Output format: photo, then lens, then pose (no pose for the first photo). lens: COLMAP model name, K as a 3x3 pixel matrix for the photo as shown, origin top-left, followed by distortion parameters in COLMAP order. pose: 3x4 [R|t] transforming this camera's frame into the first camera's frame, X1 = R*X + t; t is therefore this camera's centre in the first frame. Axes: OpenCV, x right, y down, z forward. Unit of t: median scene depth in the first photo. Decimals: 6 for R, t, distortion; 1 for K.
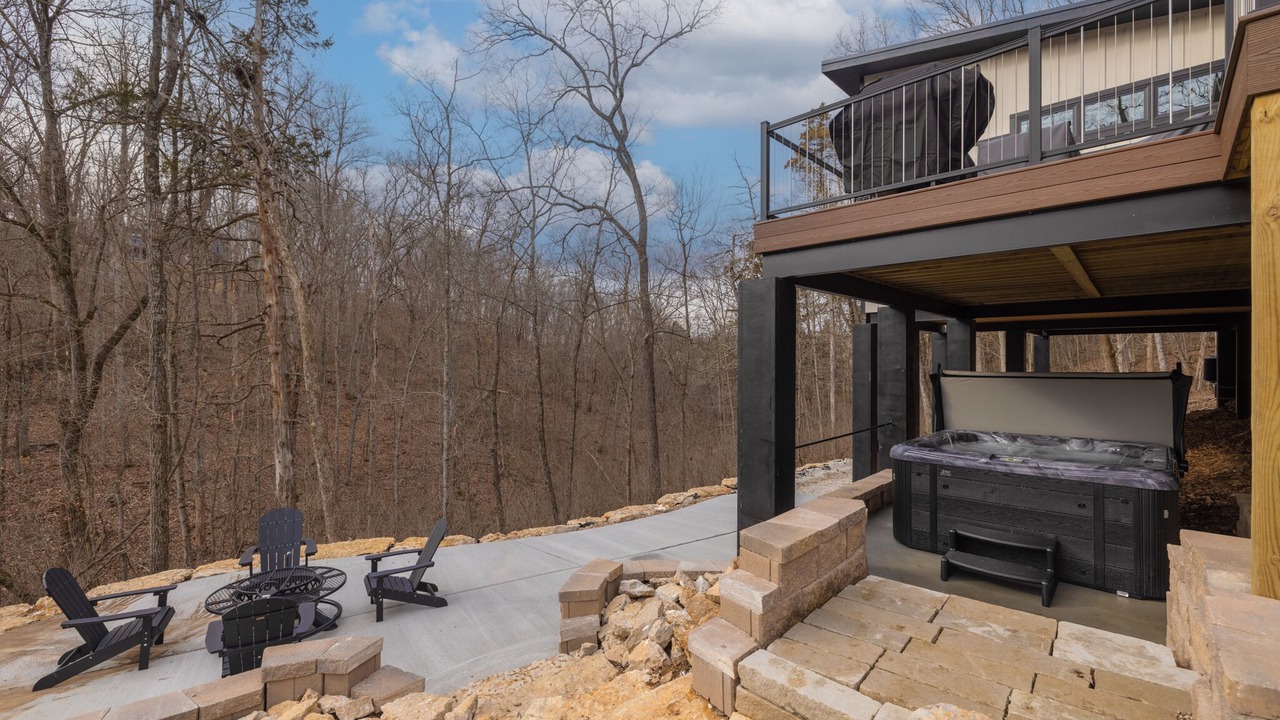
lens RADIAL K [[532.0, 0, 634.0], [0, 532.0, 358.1], [0, 0, 1]] dist [-0.001922, 0.000005]
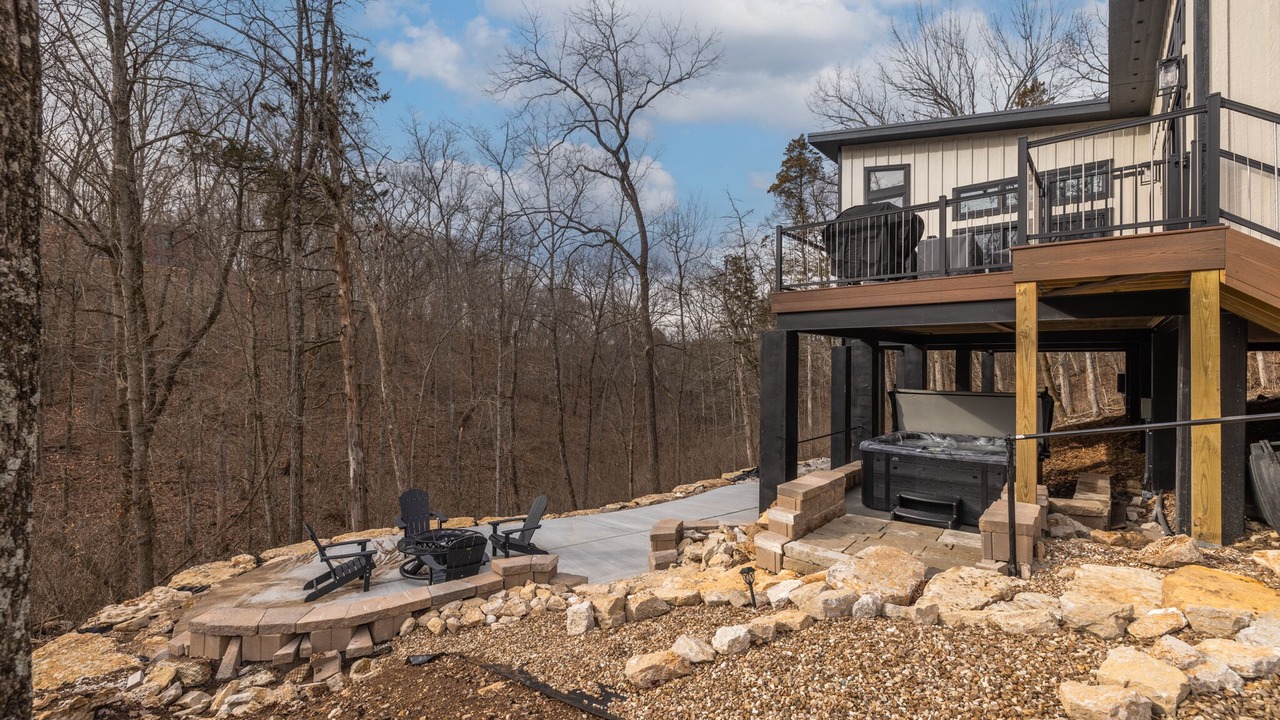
lens RADIAL K [[532.0, 0, 634.0], [0, 532.0, 358.1], [0, 0, 1]] dist [-0.001922, 0.000005]
pose [[0.999031, 0.007260, 0.043417, -0.215155], [-0.006968, 0.999952, -0.006859, -0.053873], [-0.043464, 0.006550, 0.999034, -0.459067]]
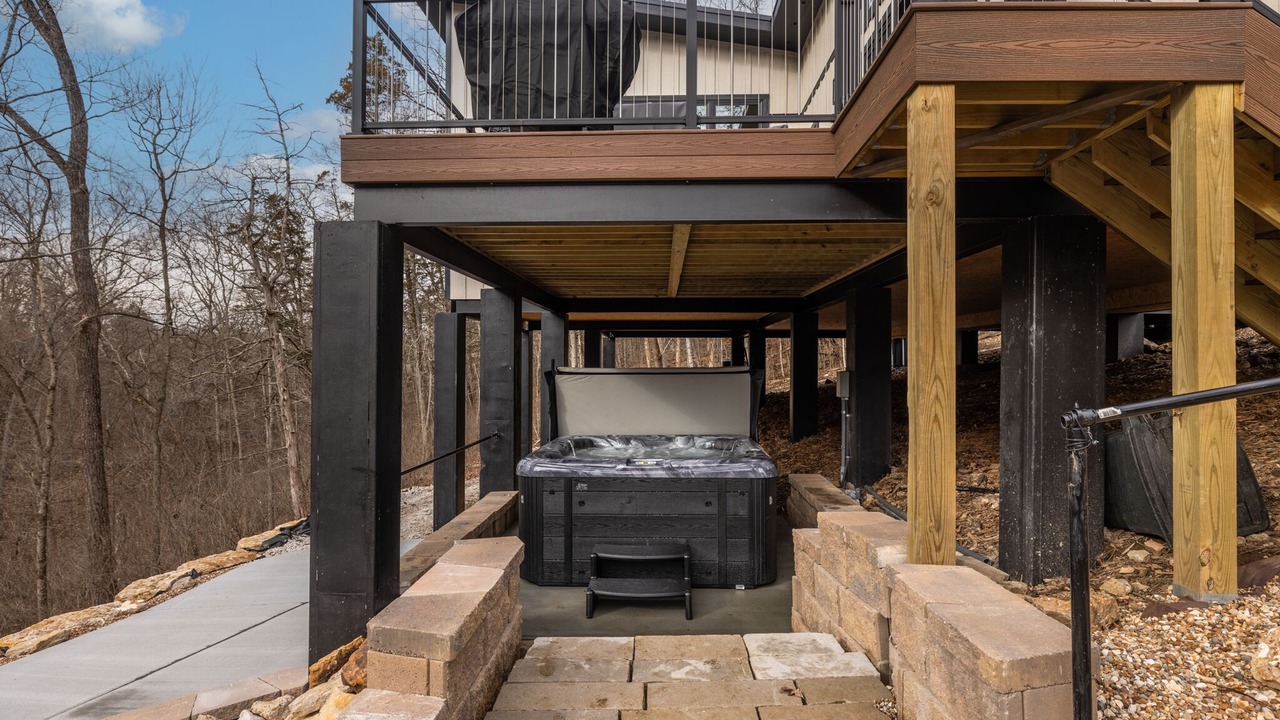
lens RADIAL K [[667.8, 0, 640.0], [0, 667.8, 360.0], [0, 0, 1]] dist [-0.005939, -0.000453]
pose [[0.744417, 0.008435, 0.667662, -0.040186], [-0.005316, 0.999963, -0.006706, 0.022741], [-0.667694, 0.001443, 0.744435, 0.148881]]
